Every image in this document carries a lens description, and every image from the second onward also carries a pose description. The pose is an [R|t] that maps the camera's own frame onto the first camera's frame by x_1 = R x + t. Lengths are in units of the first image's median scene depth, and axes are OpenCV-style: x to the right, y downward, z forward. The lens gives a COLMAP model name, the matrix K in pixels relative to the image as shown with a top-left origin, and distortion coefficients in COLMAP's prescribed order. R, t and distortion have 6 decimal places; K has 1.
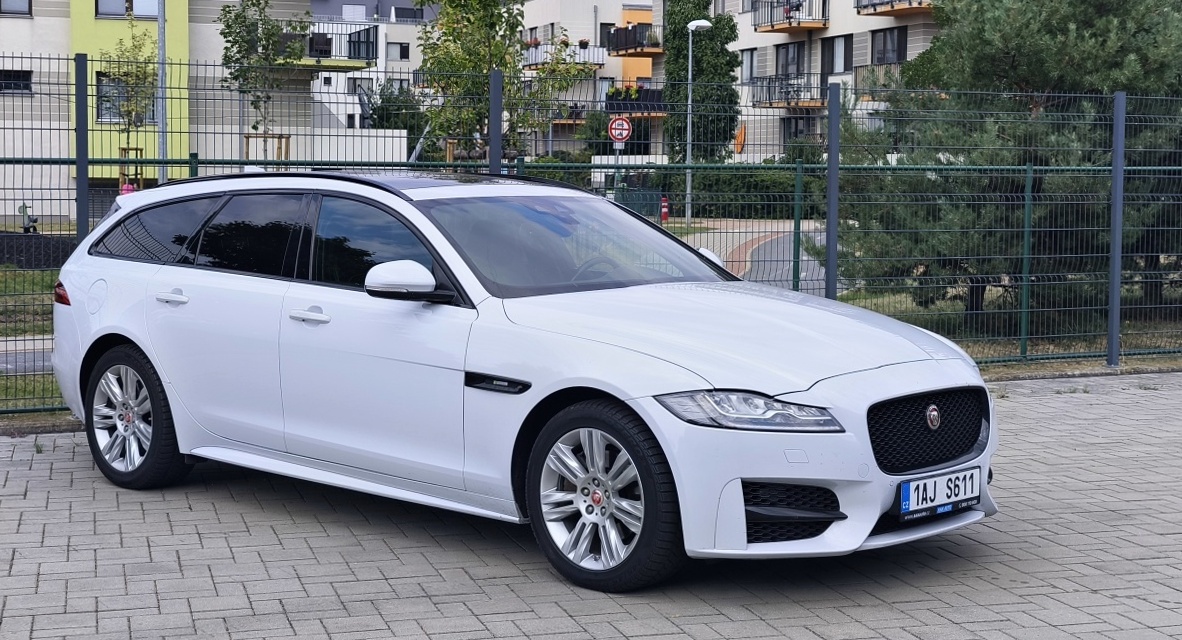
lens RADIAL K [[1733.0, 0, 591.0], [0, 1733.0, 320.0], [0, 0, 1]] dist [0.011416, 0.000161]
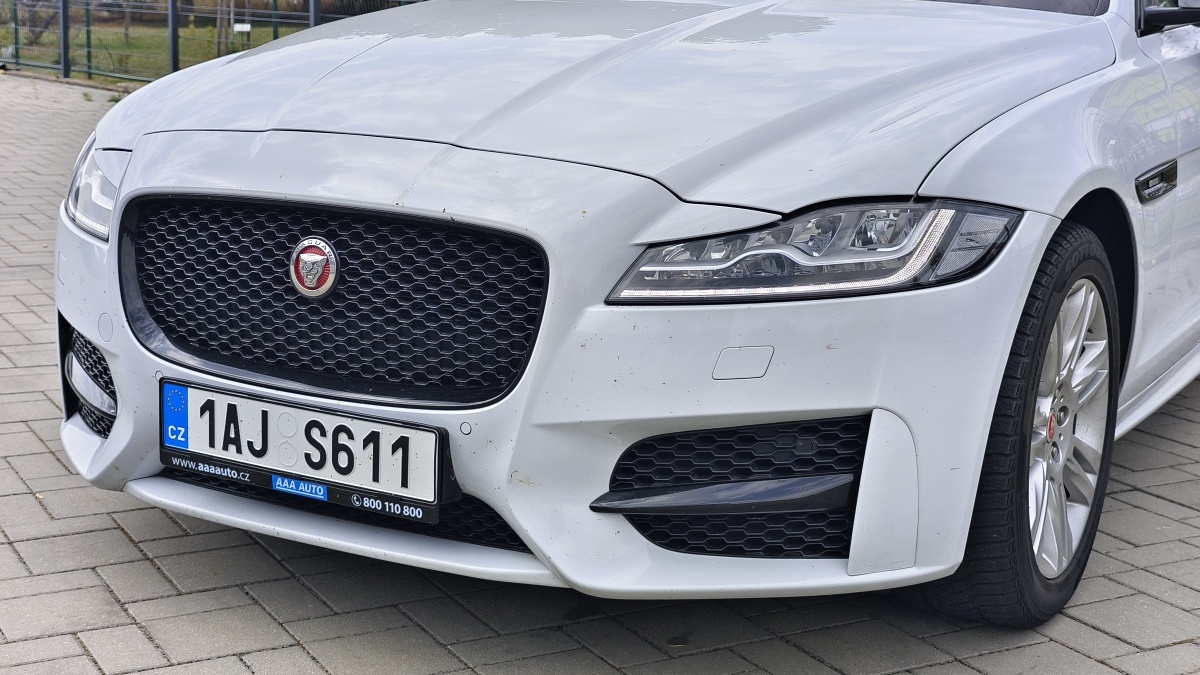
lens RADIAL K [[1689.4, 0, 600.0], [0, 1689.4, 337.5], [0, 0, 1]] dist [0.039558, 0.025732]
pose [[0.239293, 0.191431, -0.951889, 0.593033], [-0.100387, 0.979995, 0.171847, -0.003929], [0.965744, 0.054435, 0.253723, 0.948622]]
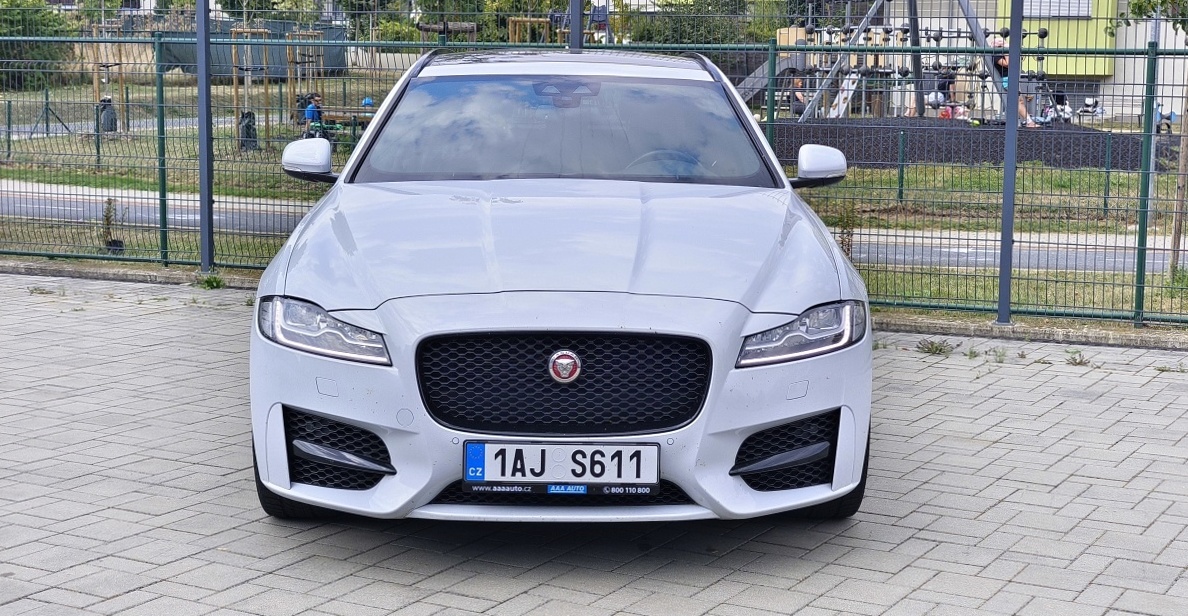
lens RADIAL K [[1768.2, 0, 594.0], [0, 1768.2, 308.0], [0, 0, 1]] dist [0.000270, -0.026569]
pose [[0.710914, 0.096996, -0.696558, 0.726411], [-0.063435, 0.995250, 0.073847, -0.026198], [0.700412, -0.008313, 0.713690, 0.454047]]
